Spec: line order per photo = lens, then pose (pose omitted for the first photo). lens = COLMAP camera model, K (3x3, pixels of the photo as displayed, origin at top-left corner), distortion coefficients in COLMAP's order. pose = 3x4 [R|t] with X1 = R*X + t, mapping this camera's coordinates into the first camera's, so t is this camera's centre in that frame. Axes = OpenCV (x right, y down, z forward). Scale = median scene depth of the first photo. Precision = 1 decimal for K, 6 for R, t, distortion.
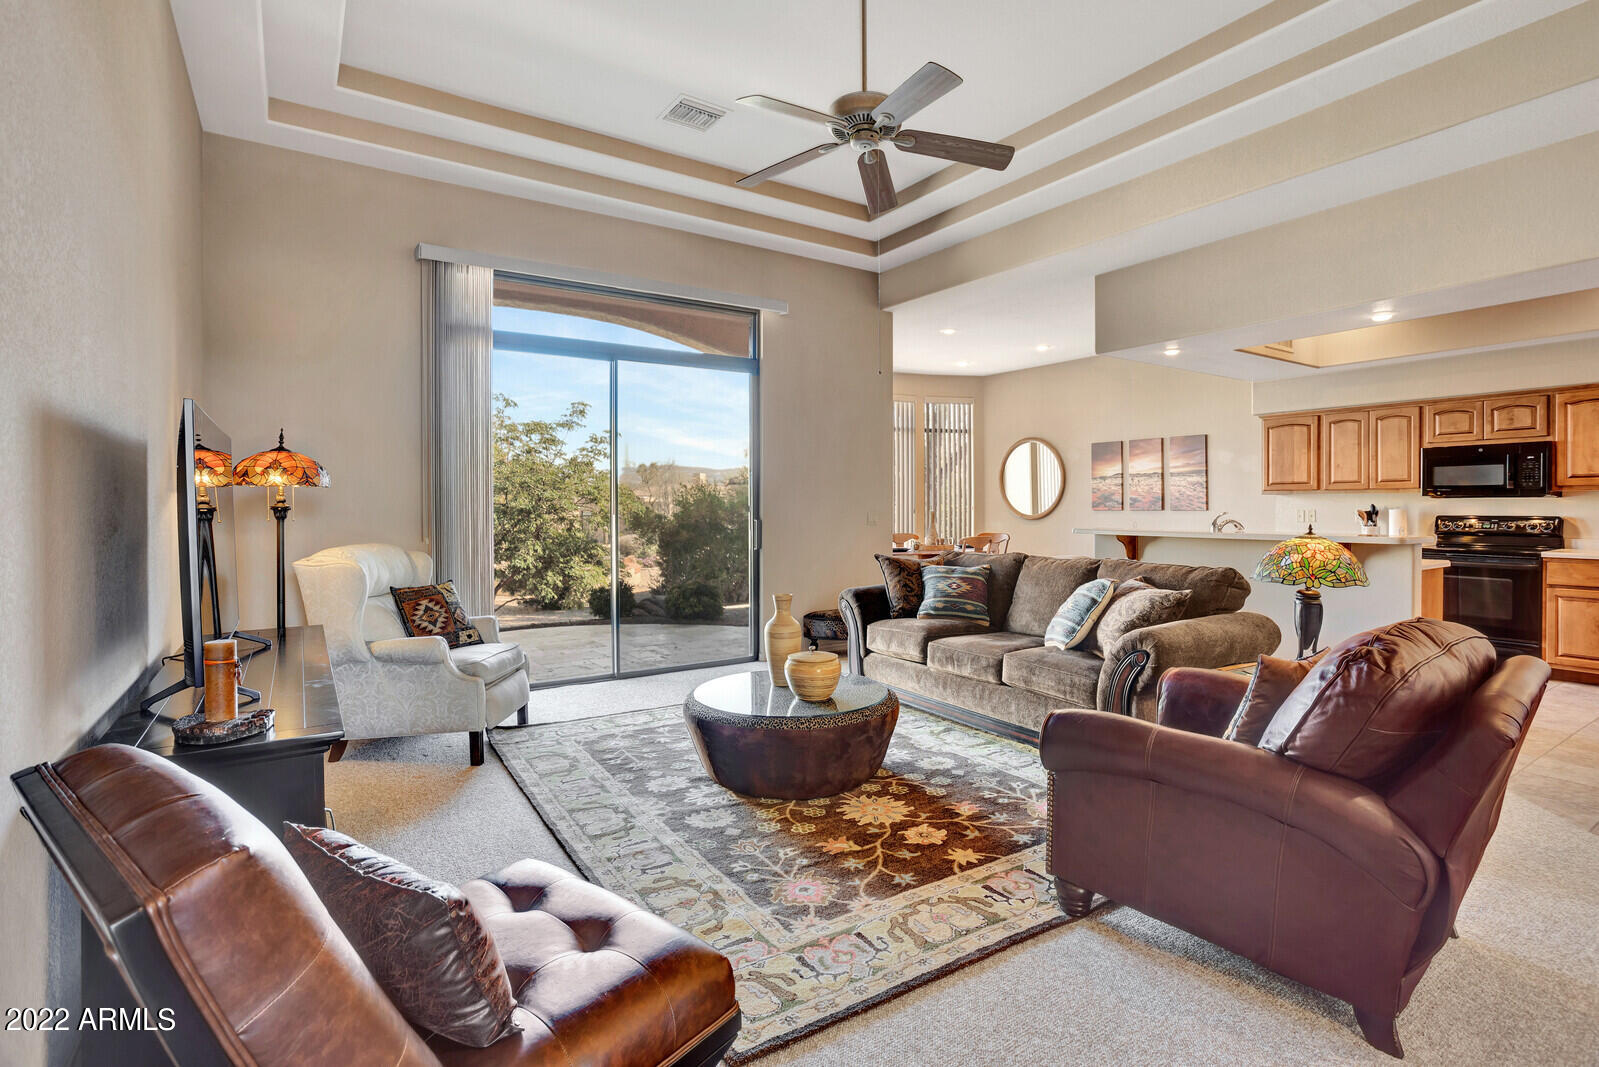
lens RADIAL K [[768.6, 0, 796.1], [0, 768.6, 520.9], [0, 0, 1]] dist [0.001633, 0.000191]
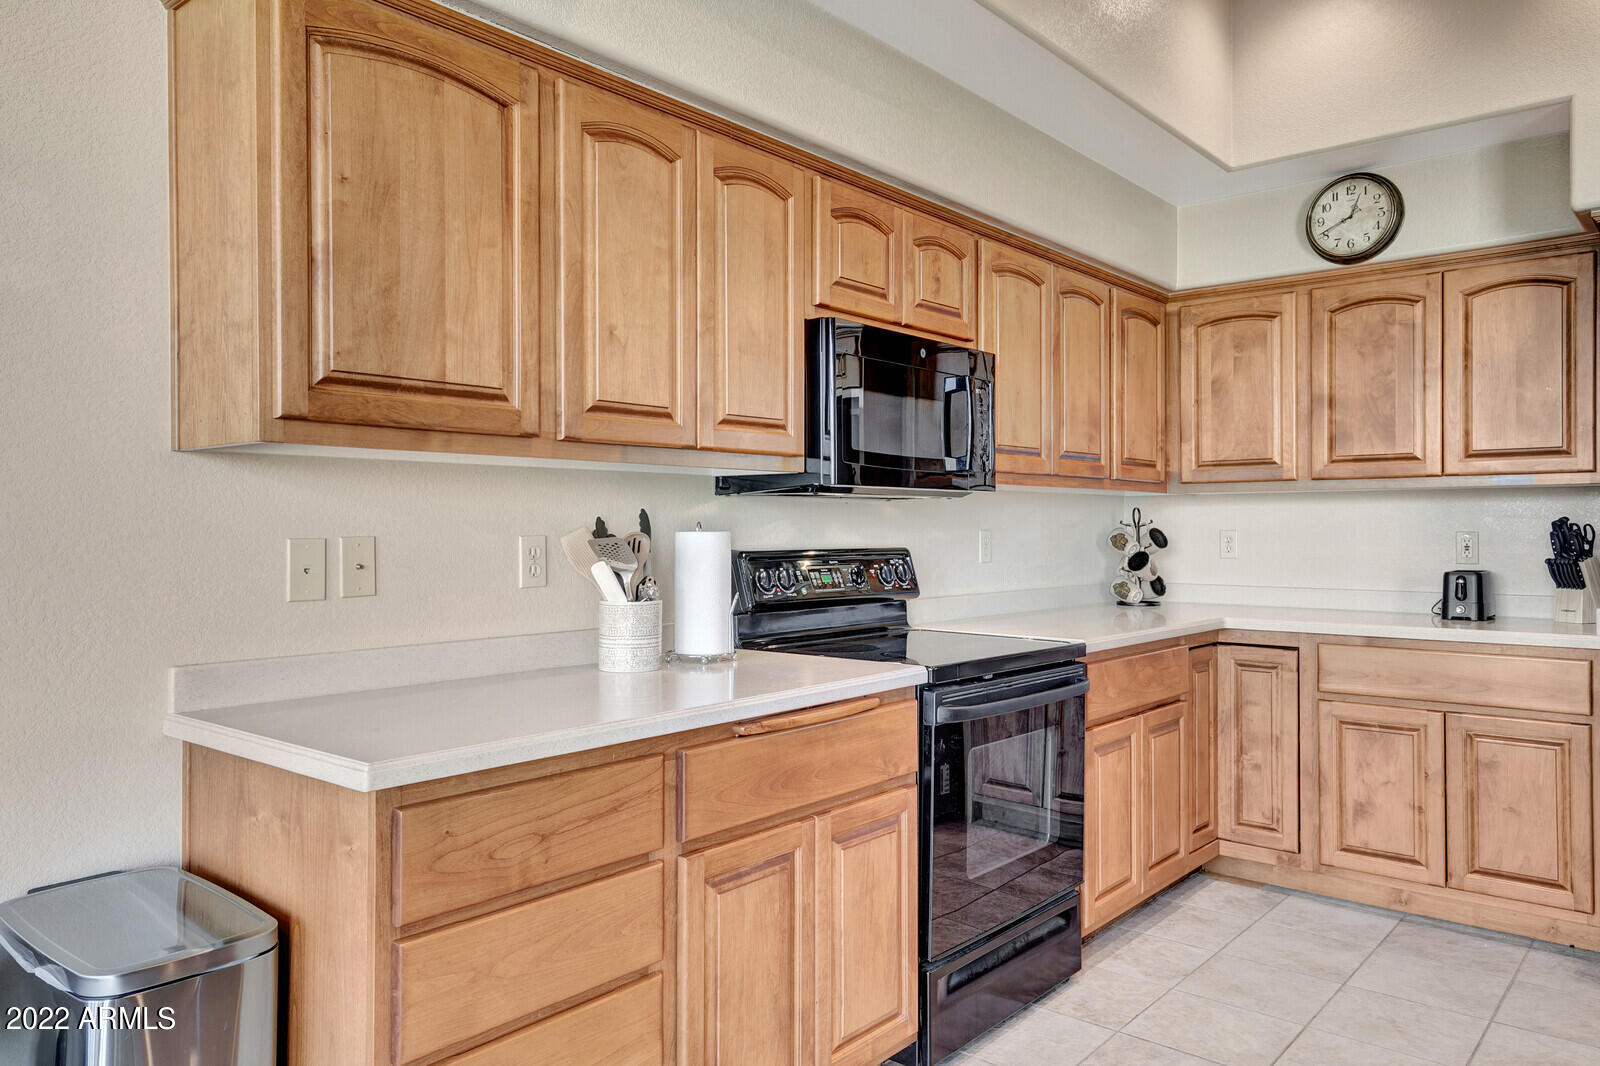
lens RADIAL K [[1107.3, 0, 797.4], [0, 1107.3, 519.4], [0, 0, 1]] dist [0.010521, 0.002976]
pose [[-0.276963, 0.008494, 0.960843, 0.419827], [0.018572, 0.999821, -0.003485, -0.017811], [-0.960701, 0.016880, -0.277071, 1.136813]]
